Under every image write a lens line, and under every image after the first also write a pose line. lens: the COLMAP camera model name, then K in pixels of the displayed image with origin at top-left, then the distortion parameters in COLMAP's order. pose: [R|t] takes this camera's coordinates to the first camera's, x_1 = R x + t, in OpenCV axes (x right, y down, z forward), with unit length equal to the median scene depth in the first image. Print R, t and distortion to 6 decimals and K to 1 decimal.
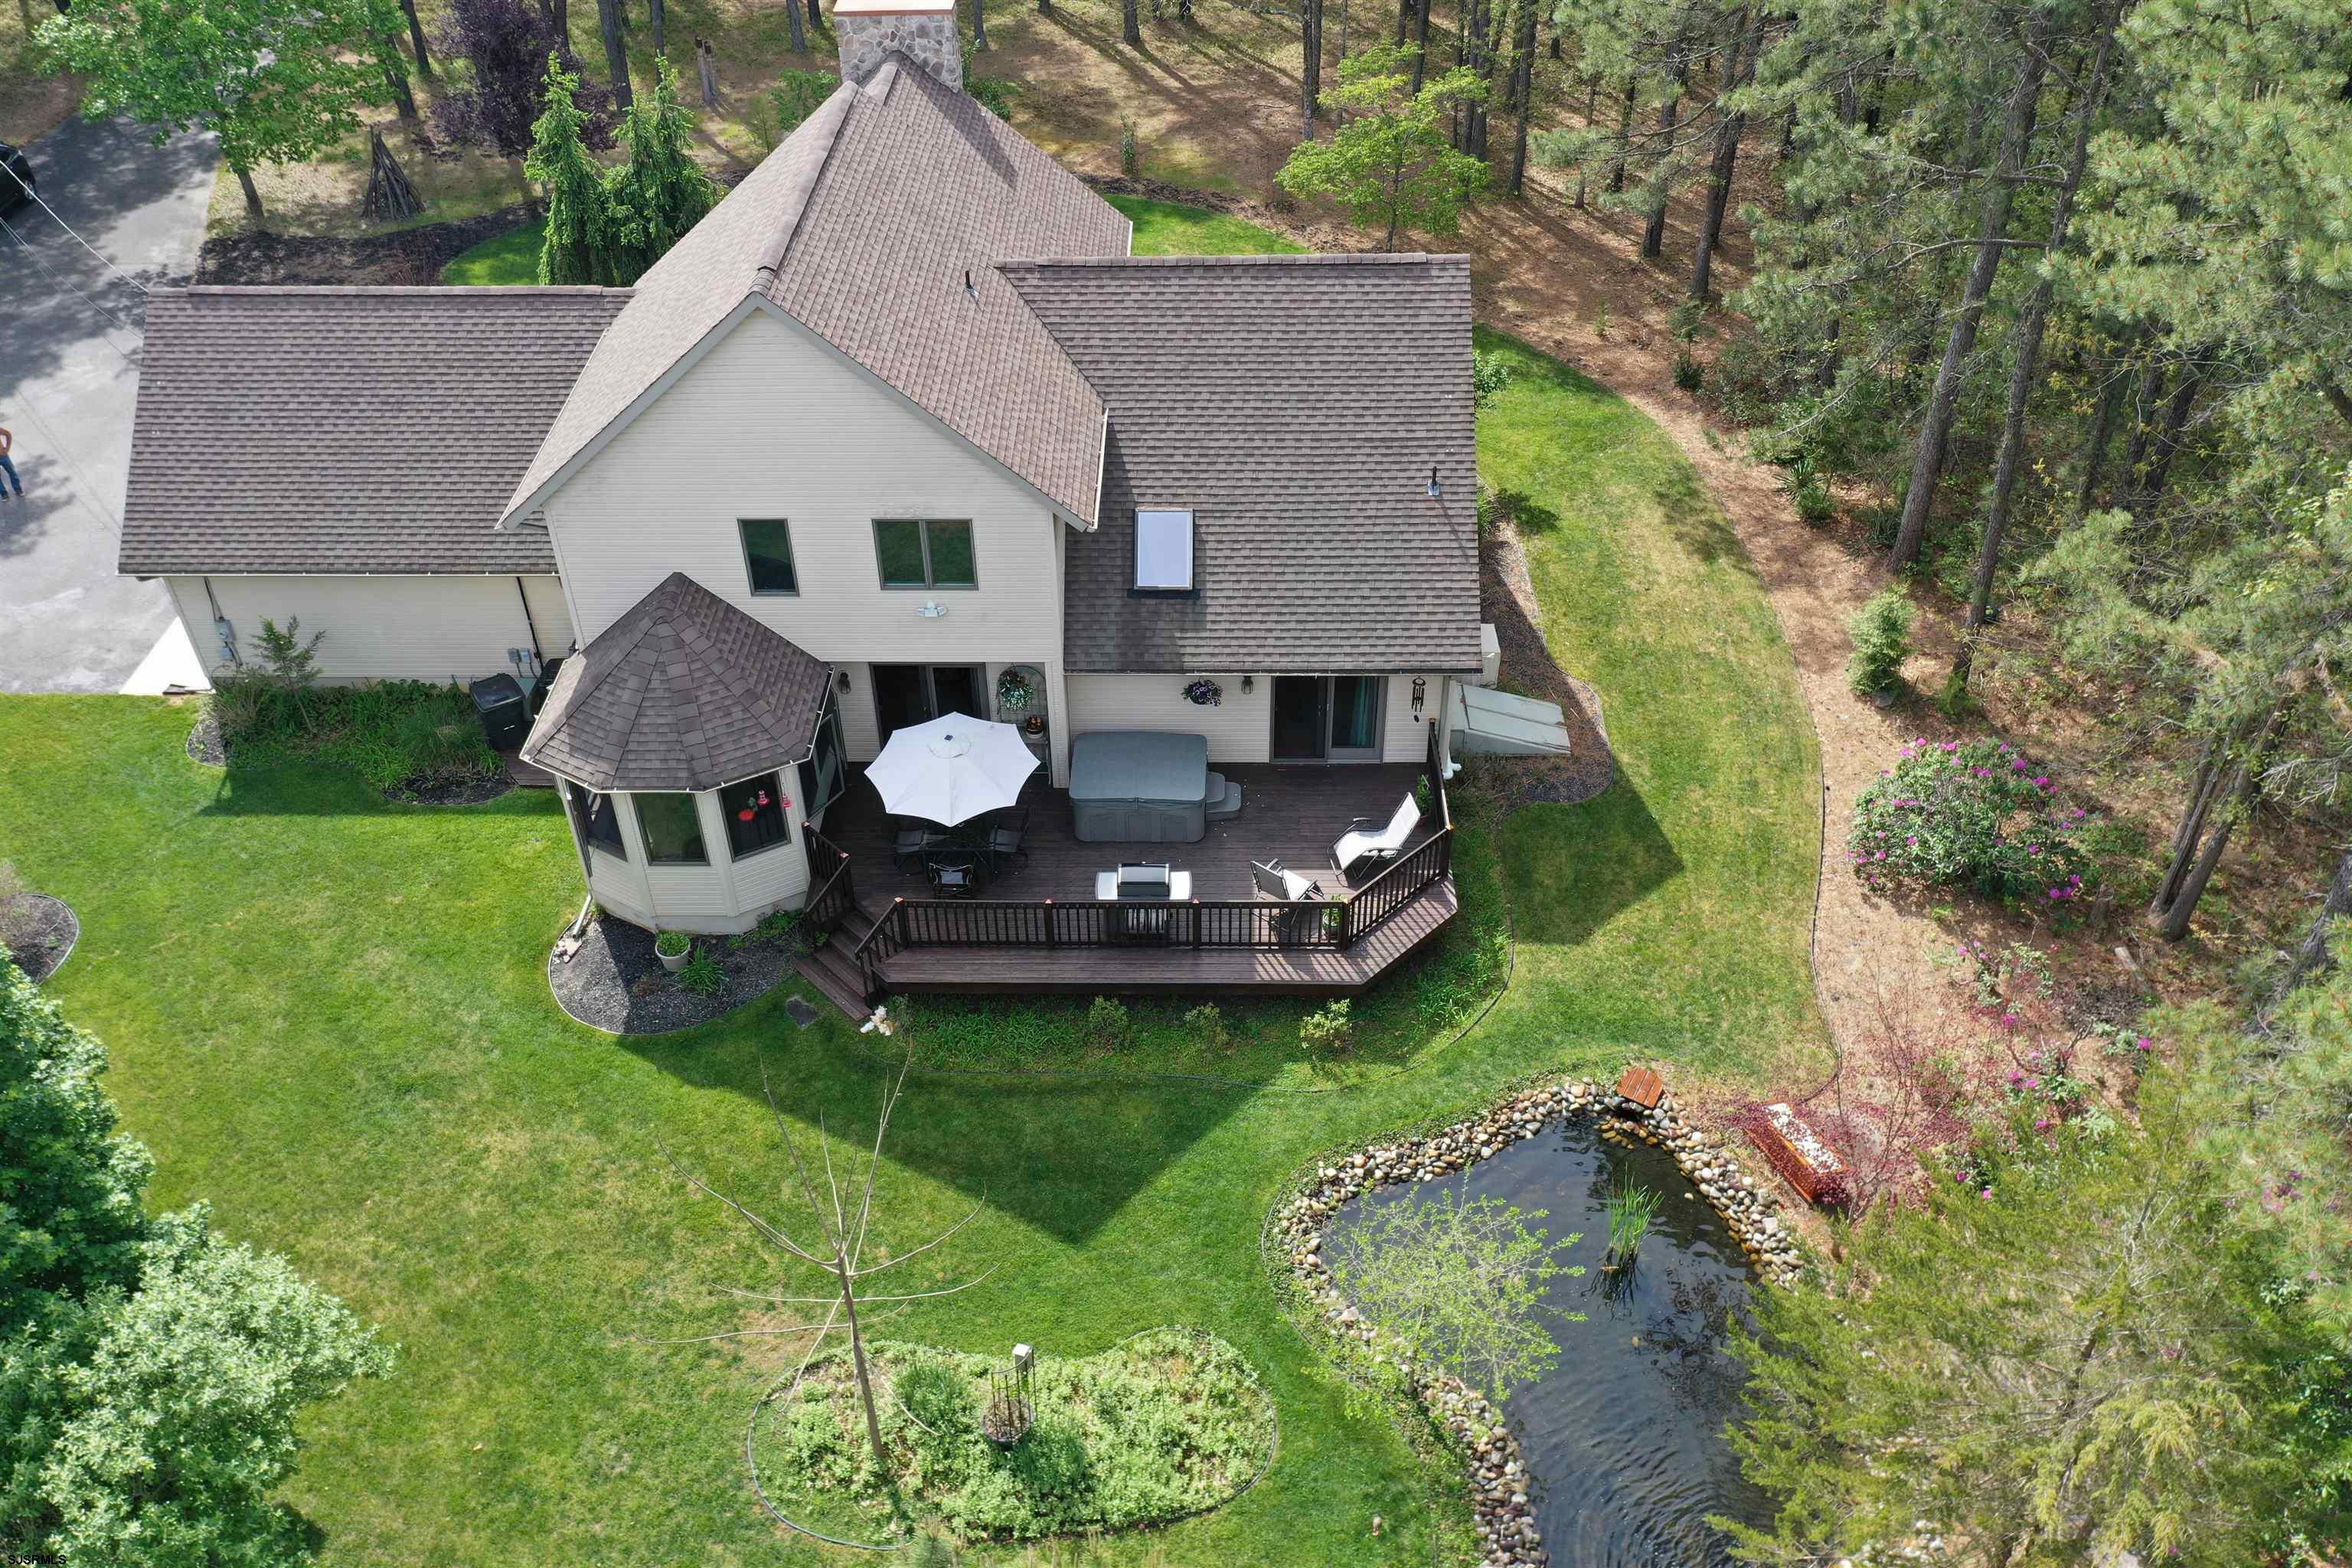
lens RADIAL K [[1851.8, 0, 1167.8], [0, 1851.8, 785.1], [0, 0, 1]] dist [0.004985, 0.002501]
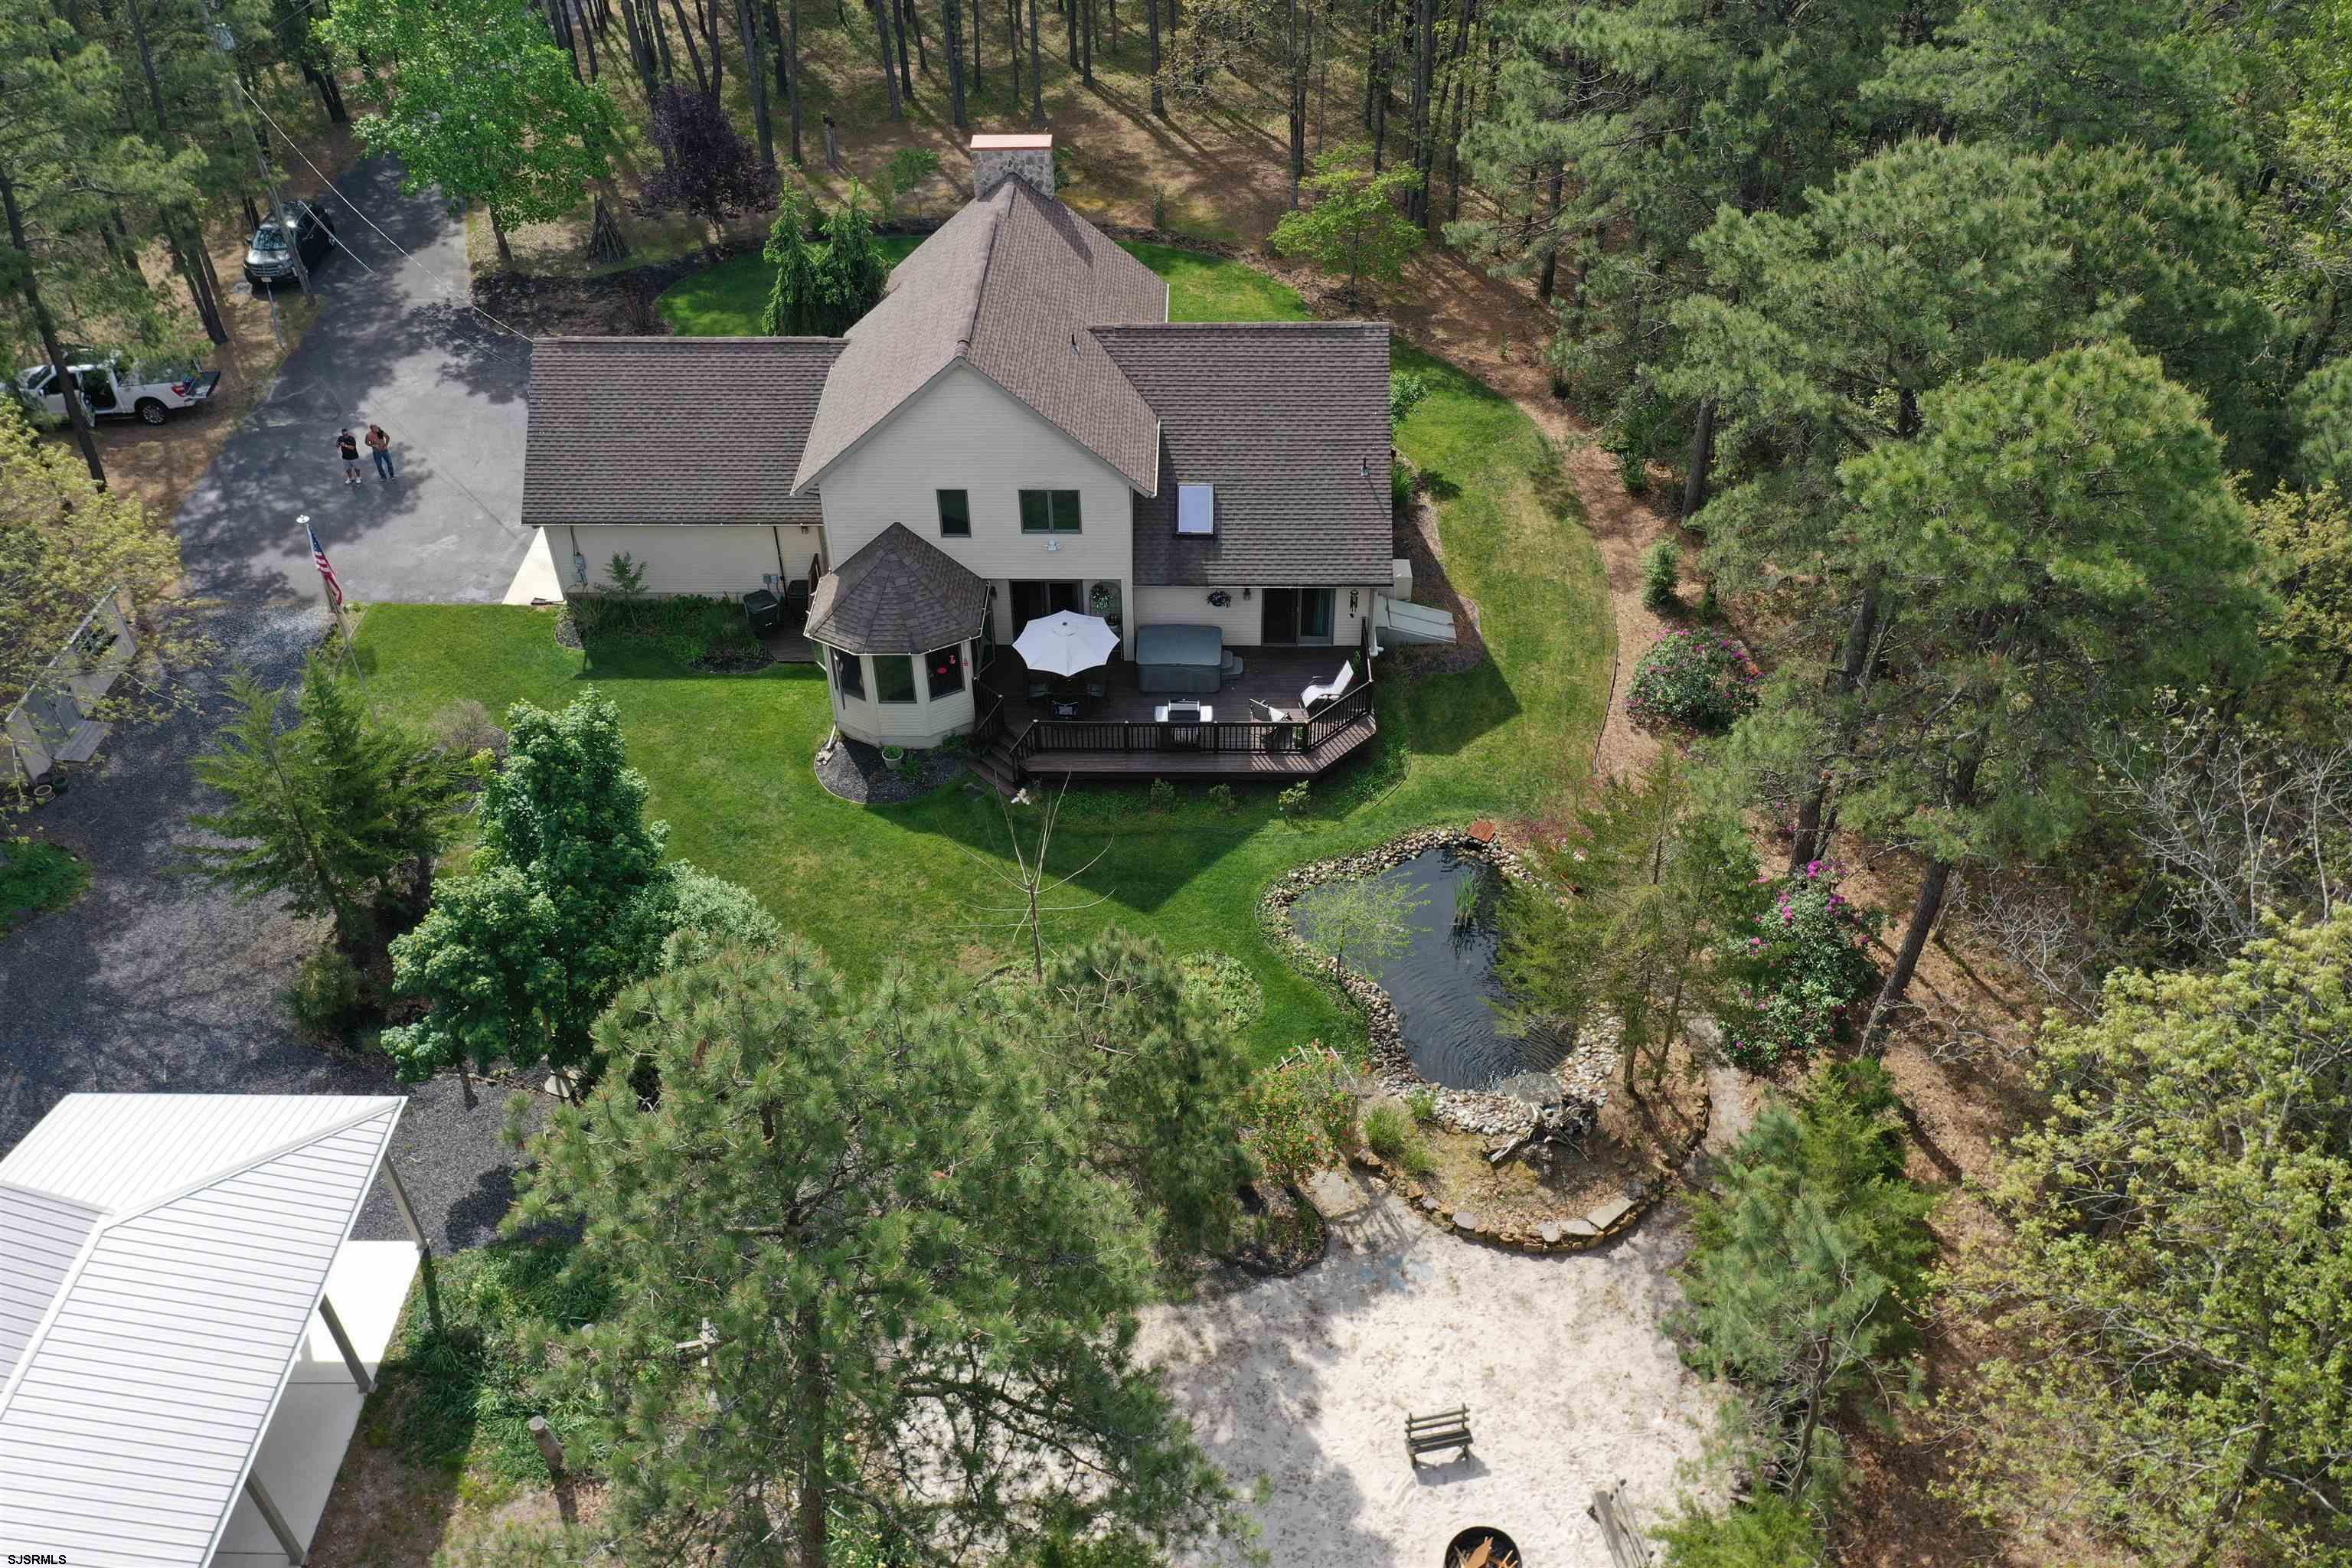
lens RADIAL K [[1851.8, 0, 1167.2], [0, 1851.8, 787.4], [0, 0, 1]] dist [0.004985, 0.002501]
pose [[0.999997, 0.002317, 0.000842, -0.026772], [-0.002332, 0.999823, 0.018671, 0.082107], [-0.000799, -0.018673, 0.999825, -0.595850]]
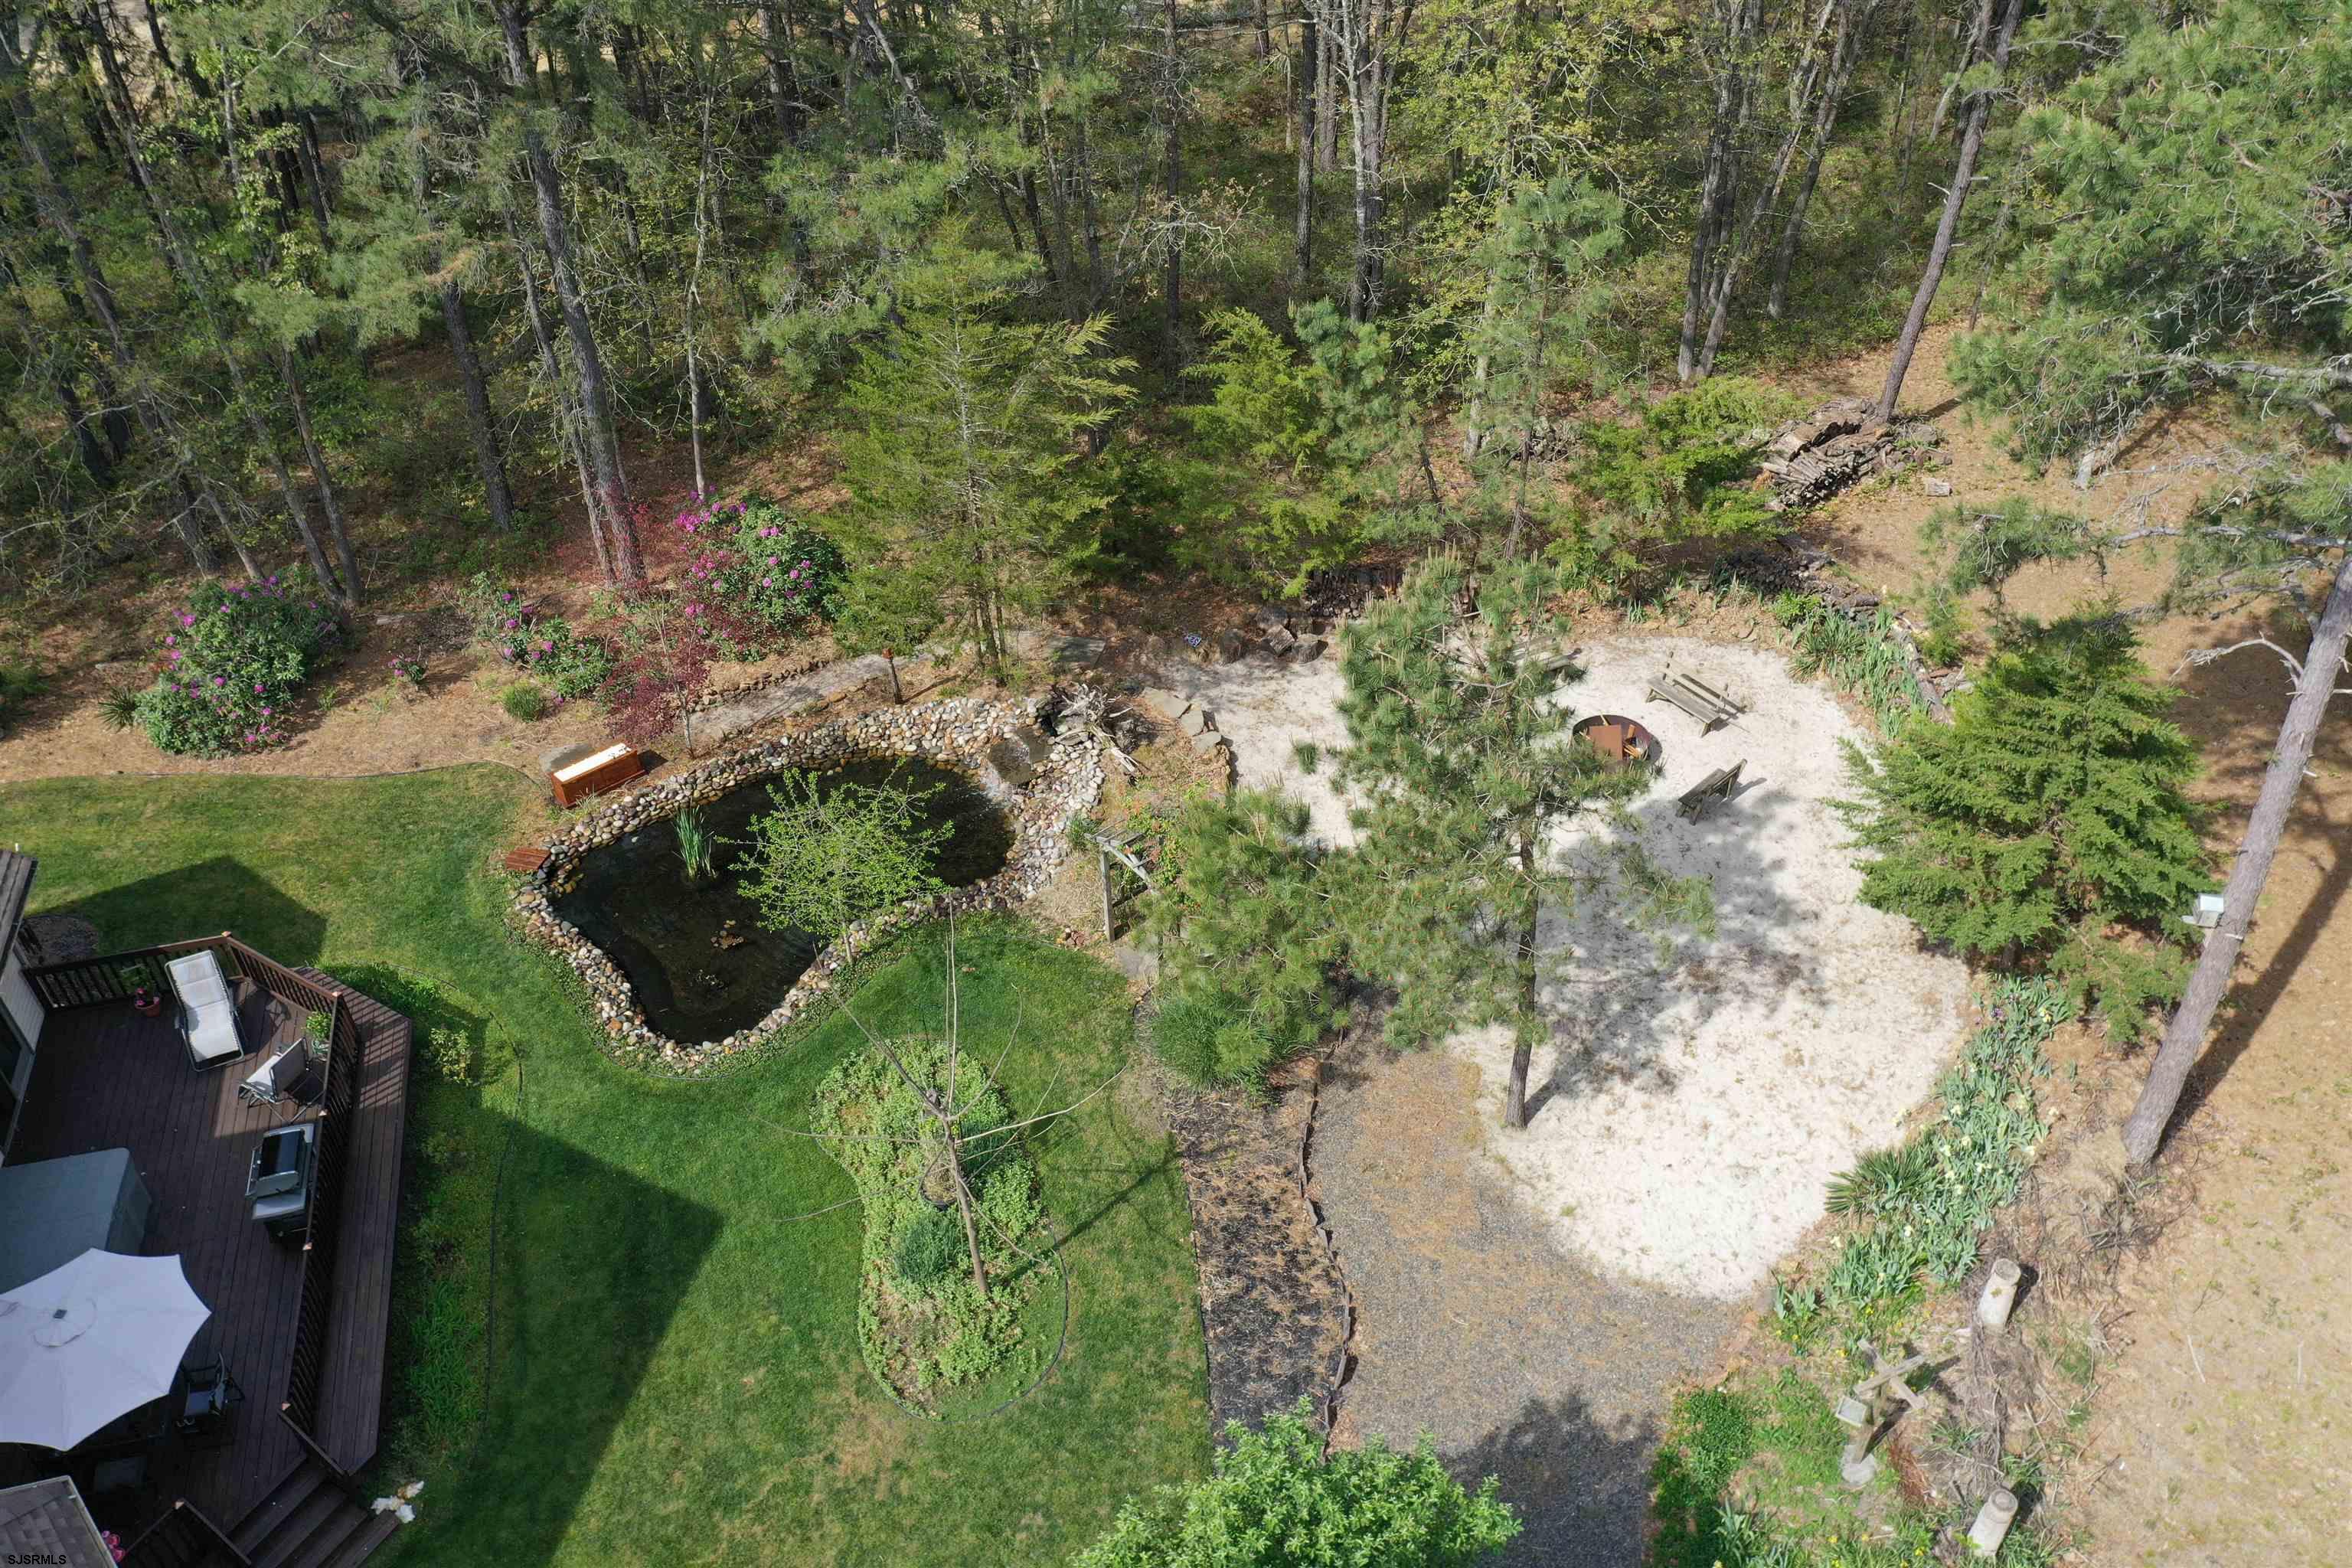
lens RADIAL K [[1851.8, 0, 1170.8], [0, 1851.8, 785.8], [0, 0, 1]] dist [0.004985, 0.002501]
pose [[-0.263522, -0.608689, 0.748367, -0.602205], [0.624138, 0.483942, 0.613394, -0.277542], [-0.735533, 0.628727, 0.252377, 0.342964]]
